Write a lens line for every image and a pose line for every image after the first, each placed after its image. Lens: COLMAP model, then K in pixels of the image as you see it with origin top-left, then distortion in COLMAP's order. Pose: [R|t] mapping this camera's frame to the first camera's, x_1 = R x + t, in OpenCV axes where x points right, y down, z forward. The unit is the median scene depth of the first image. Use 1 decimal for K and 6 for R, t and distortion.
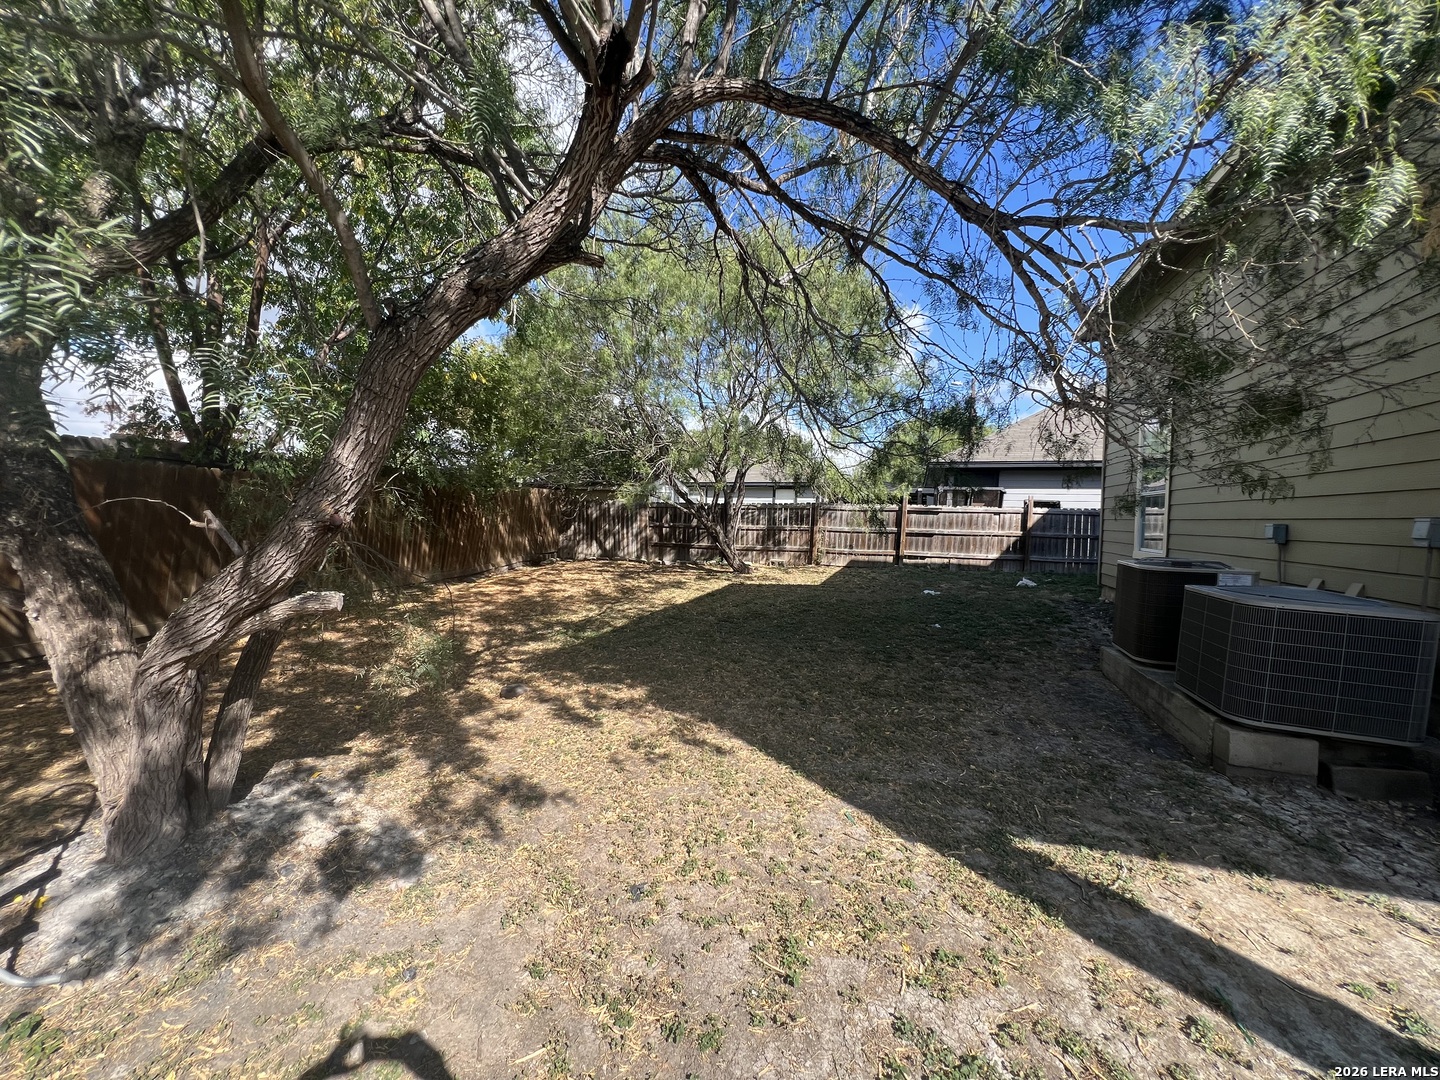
lens RADIAL K [[577.7, 0, 722.2], [0, 577.7, 541.0], [0, 0, 1]] dist [-0.002151, 0.000968]
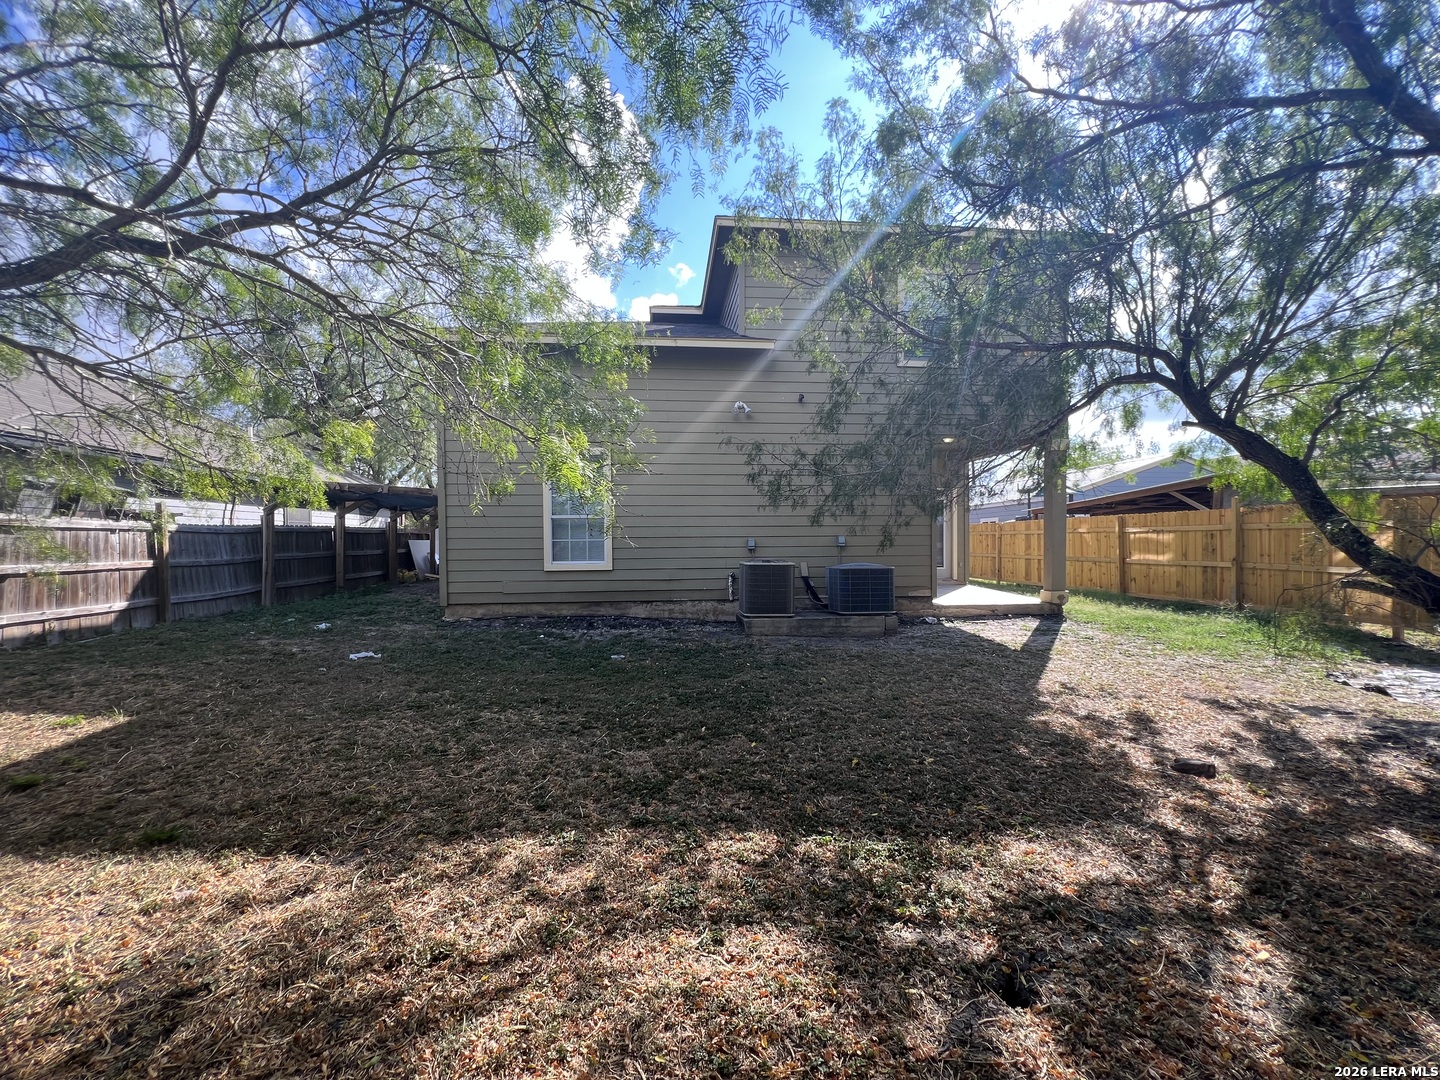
lens RADIAL K [[577.7, 0, 709.8], [0, 577.7, 540.0], [0, 0, 1]] dist [-0.002151, 0.000968]
pose [[-0.401405, -0.018473, 0.915714, -1.294934], [0.037953, 0.998602, 0.036782, -0.166819], [-0.915114, 0.049519, -0.400143, 3.034431]]
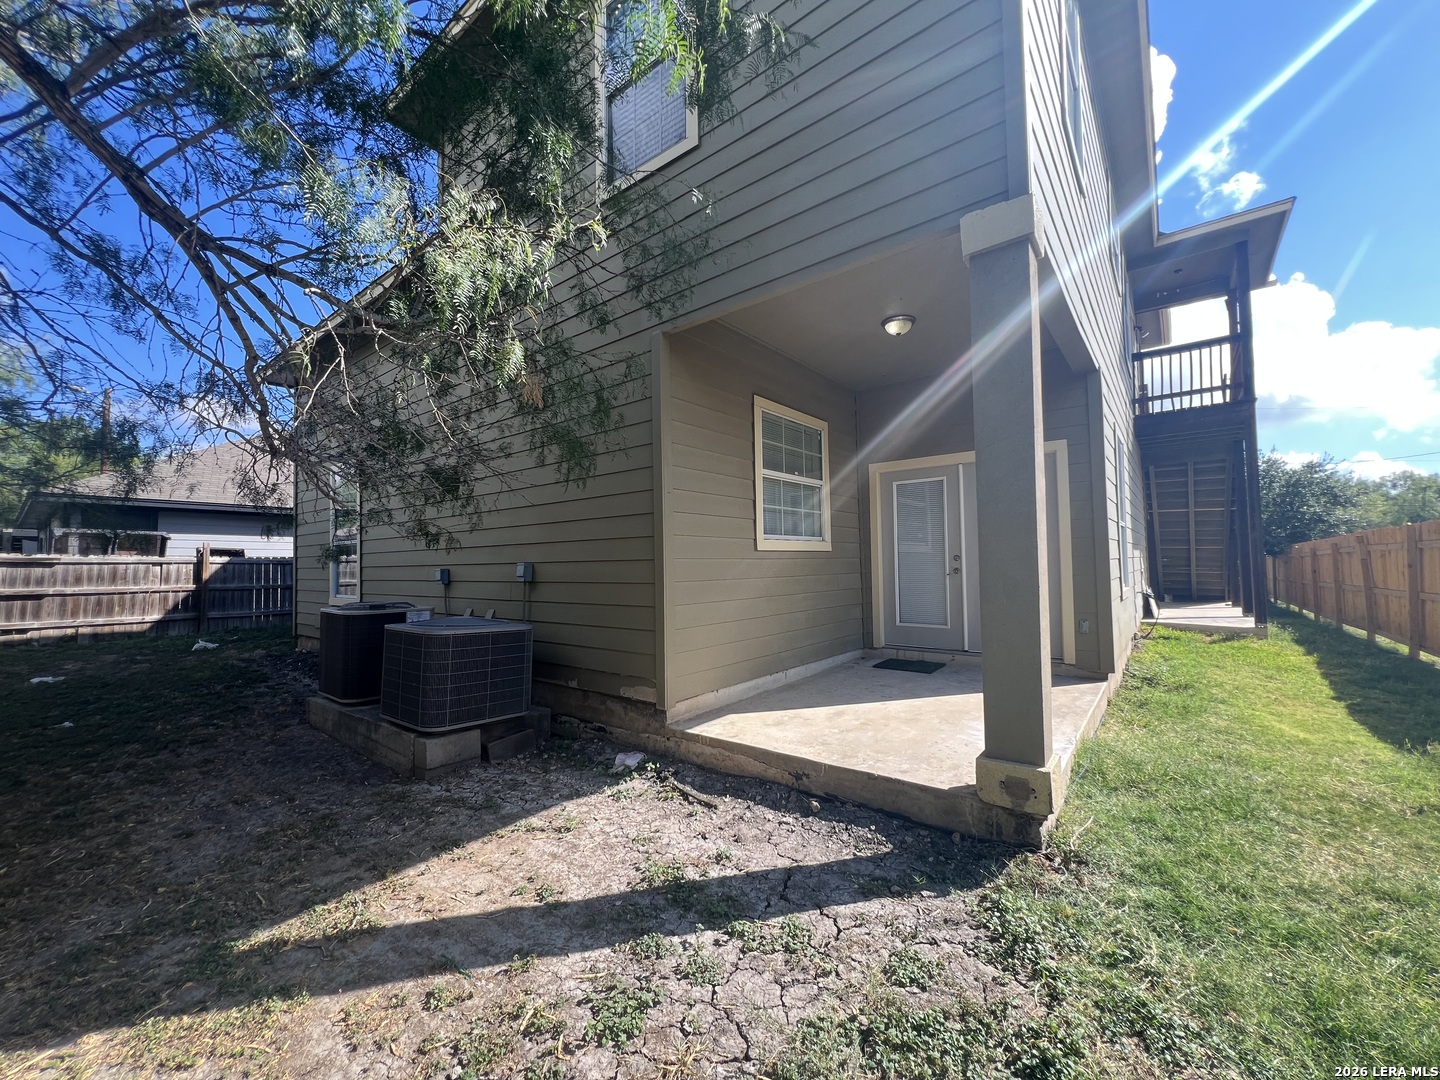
lens RADIAL K [[577.7, 0, 710.7], [0, 577.7, 546.3], [0, 0, 1]] dist [-0.002151, 0.000968]
pose [[0.346480, 0.006838, 0.938032, -0.047467], [0.060852, 0.997703, -0.029750, -0.006497], [-0.936082, 0.067389, 0.345268, -0.003260]]
